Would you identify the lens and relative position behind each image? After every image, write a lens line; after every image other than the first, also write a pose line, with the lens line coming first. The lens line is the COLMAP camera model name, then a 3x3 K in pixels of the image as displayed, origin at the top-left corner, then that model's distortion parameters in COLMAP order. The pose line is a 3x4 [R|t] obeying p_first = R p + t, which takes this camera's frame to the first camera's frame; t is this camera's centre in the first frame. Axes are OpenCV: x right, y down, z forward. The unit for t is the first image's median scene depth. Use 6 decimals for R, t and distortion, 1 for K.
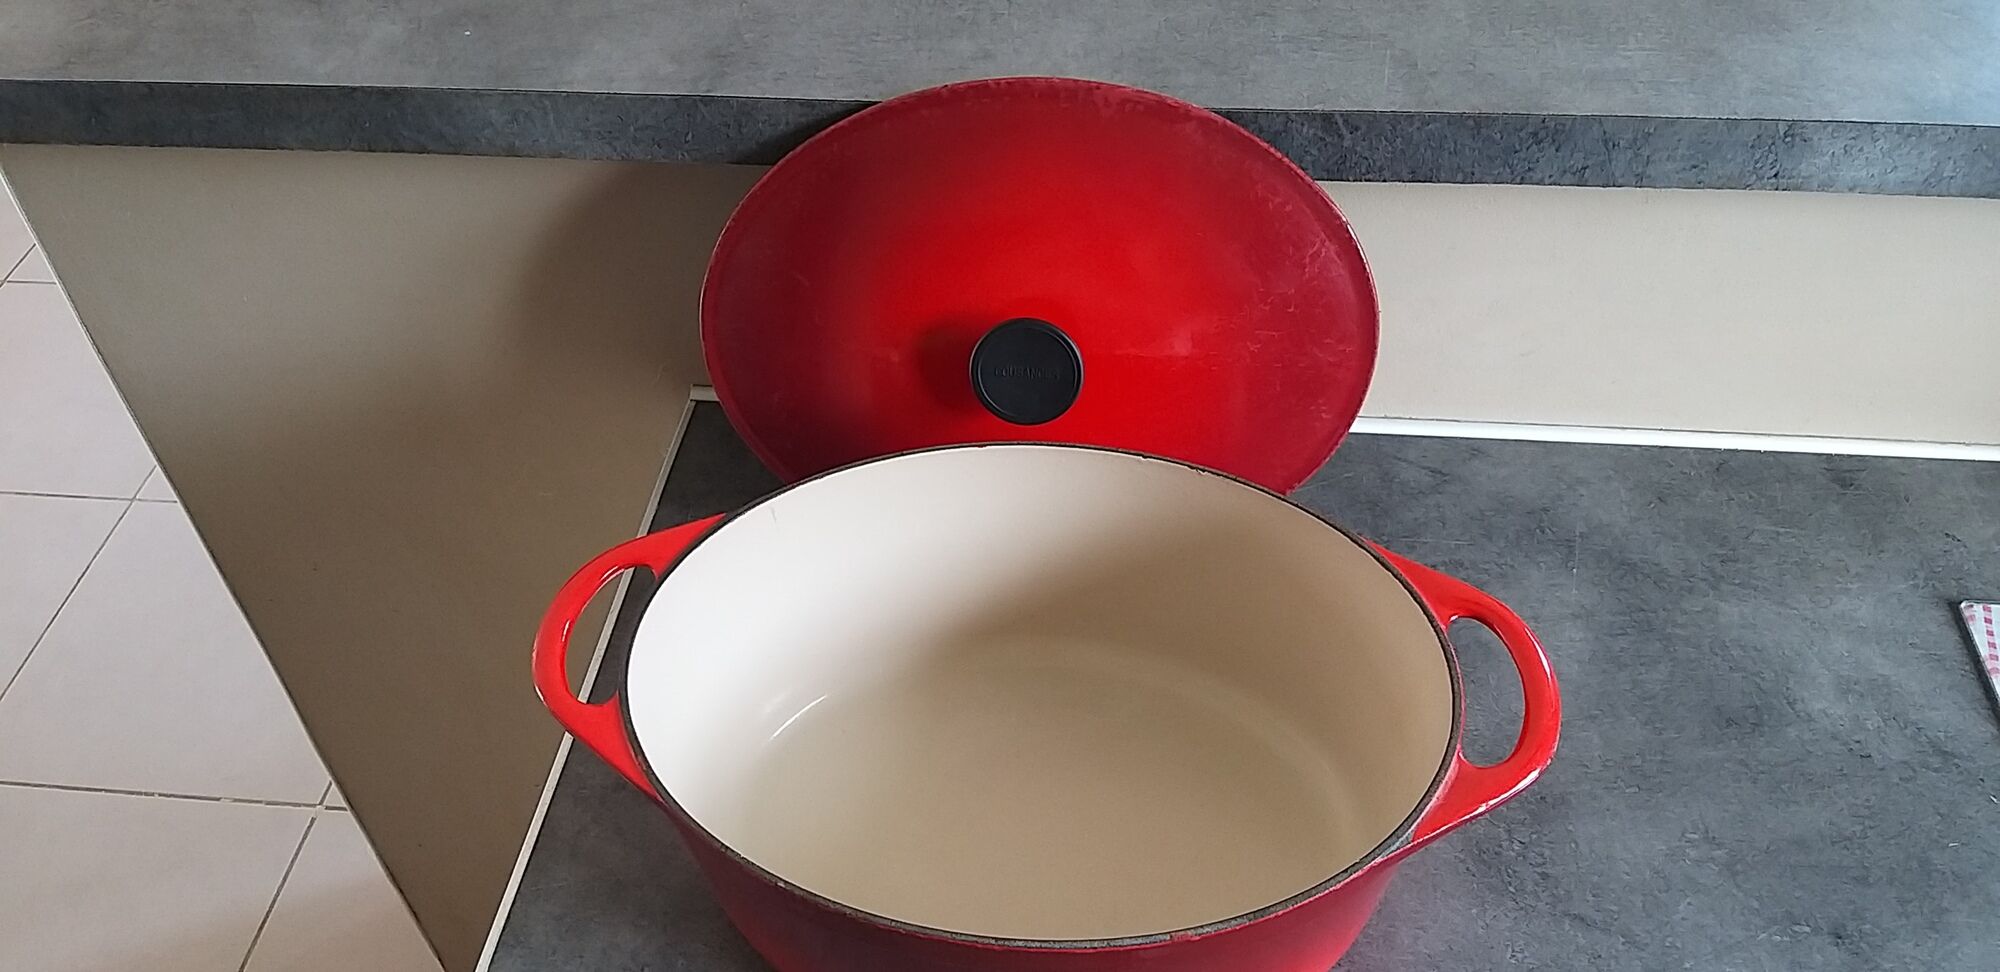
lens RADIAL K [[1568.7, 0, 995.8], [0, 1568.7, 493.7], [0, 0, 1]] dist [0.020566, -0.076157]
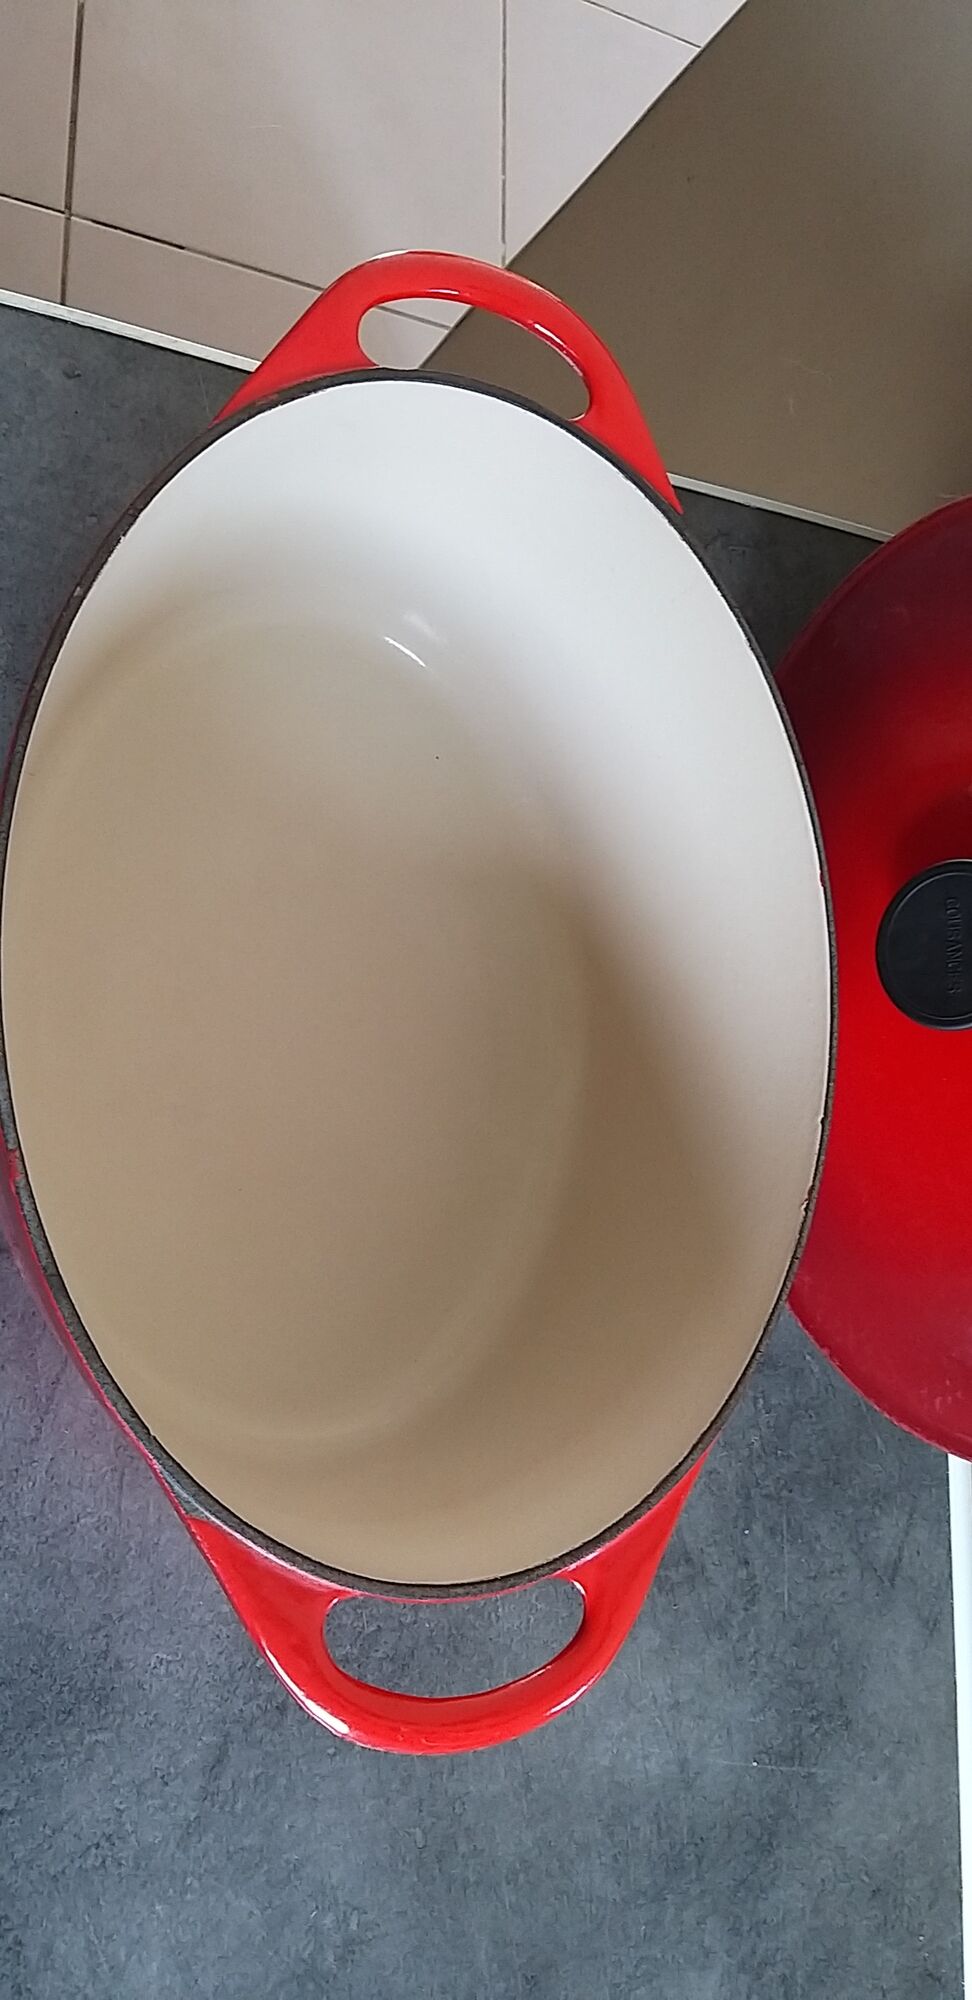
lens RADIAL K [[1568.7, 0, 477.7], [0, 1568.7, 1018.2], [0, 0, 1]] dist [0.020566, -0.076157]
pose [[0.069103, 0.994917, -0.073249, 0.084832], [-0.949160, 0.088173, 0.302194, -0.082996], [0.307116, 0.048643, 0.950428, 0.300411]]
